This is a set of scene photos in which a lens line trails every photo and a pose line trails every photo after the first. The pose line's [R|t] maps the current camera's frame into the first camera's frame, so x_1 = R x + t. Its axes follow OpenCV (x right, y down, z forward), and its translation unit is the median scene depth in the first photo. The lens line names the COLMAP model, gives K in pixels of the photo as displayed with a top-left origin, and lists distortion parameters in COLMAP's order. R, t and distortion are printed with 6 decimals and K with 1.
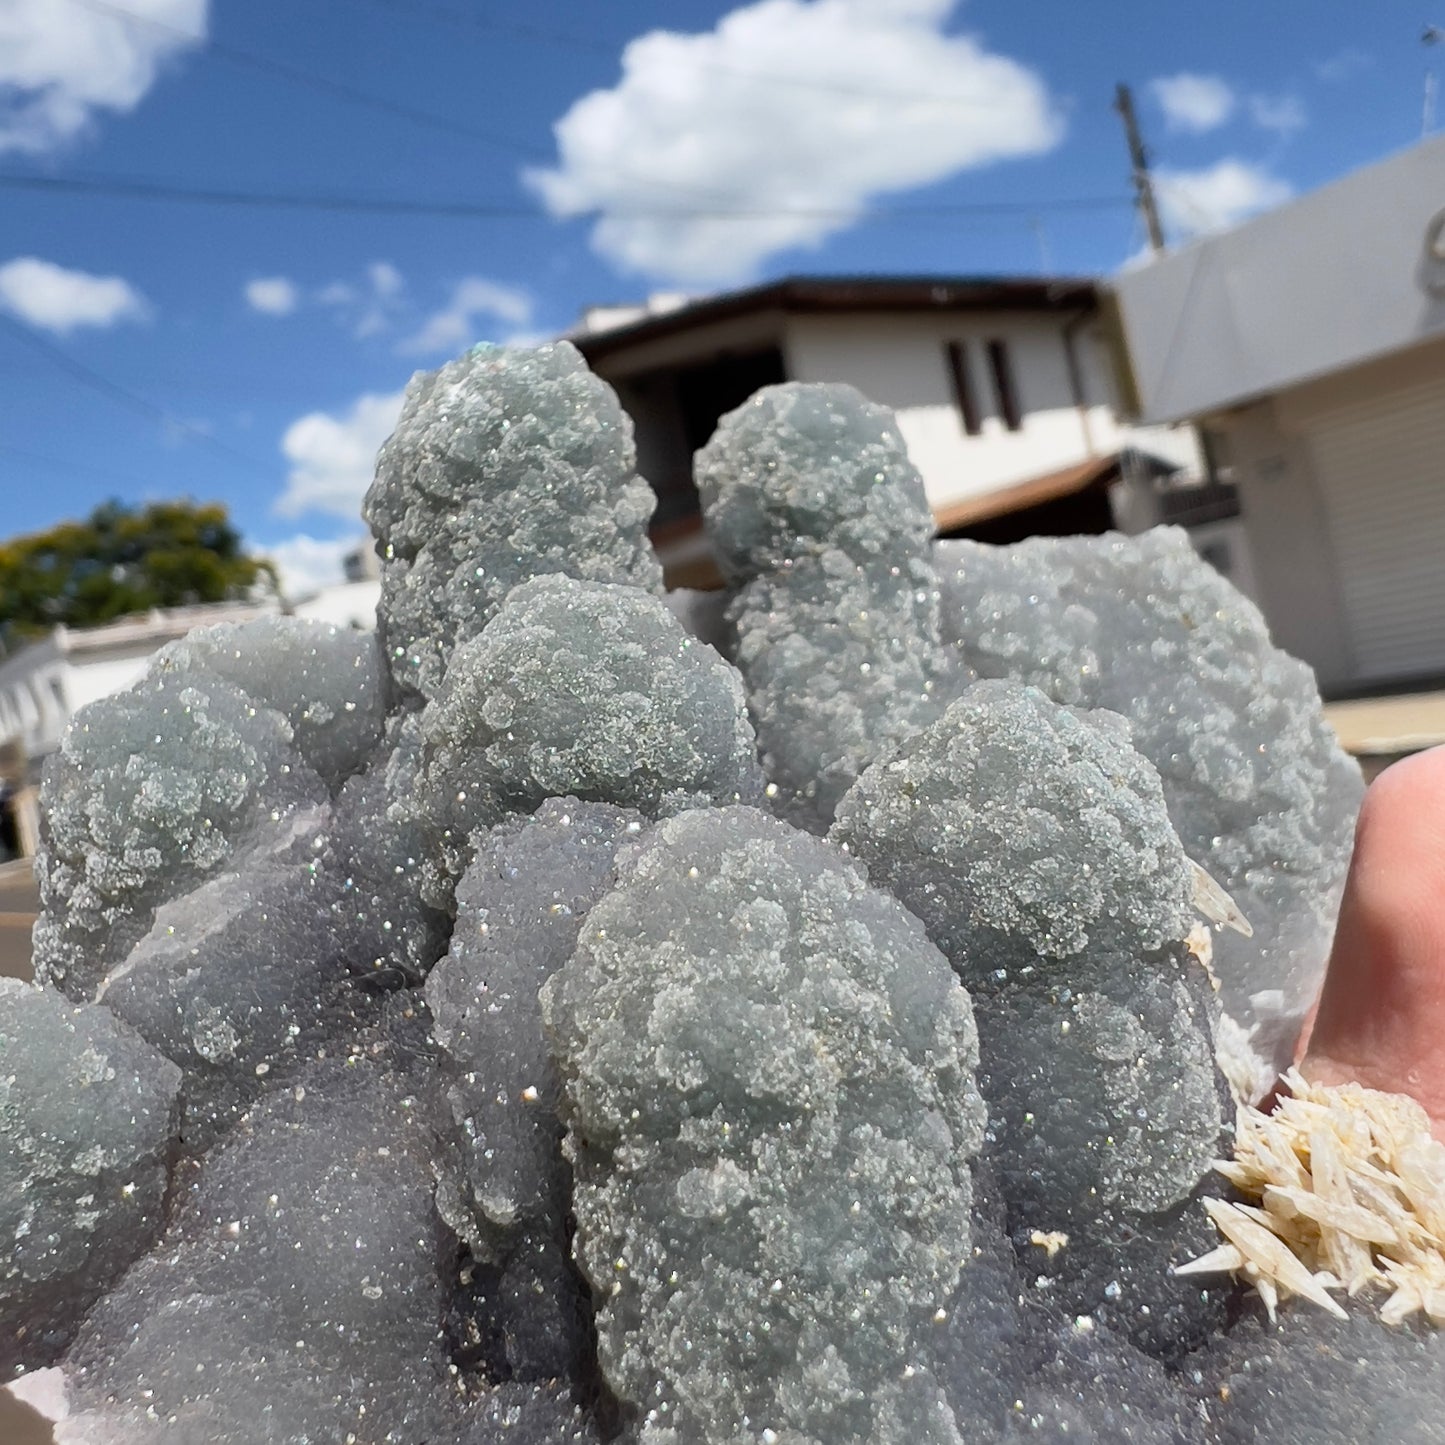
lens RADIAL K [[1495.2, 0, 719.7], [0, 1495.2, 725.5], [0, 0, 1]] dist [0.008567, -0.030086]
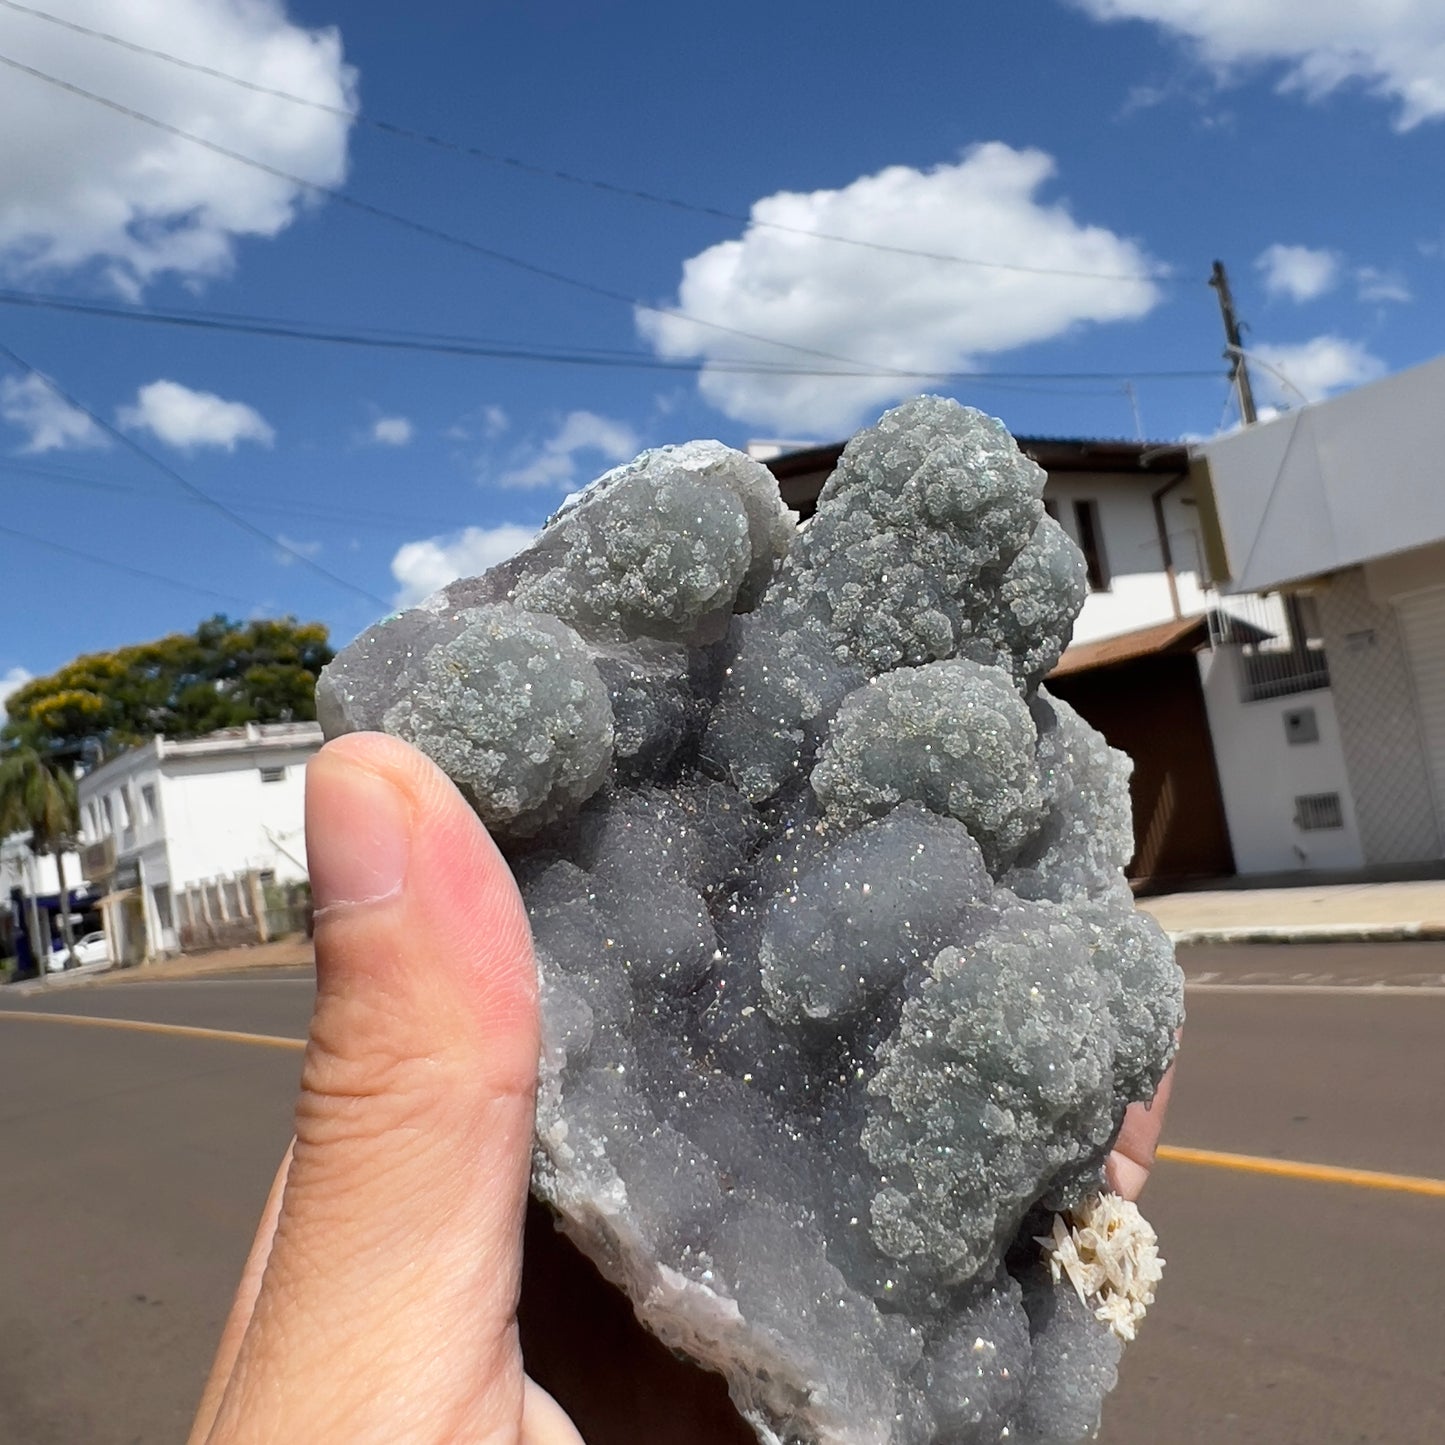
lens RADIAL K [[1494.6, 0, 722.5], [0, 1494.6, 722.5], [0, 0, 1]] dist [0.012375, -0.045841]
pose [[0.682686, 0.635011, 0.361526, -0.789483], [-0.696416, 0.715225, 0.058801, 0.046095], [-0.221233, -0.291915, 0.930506, -0.358969]]
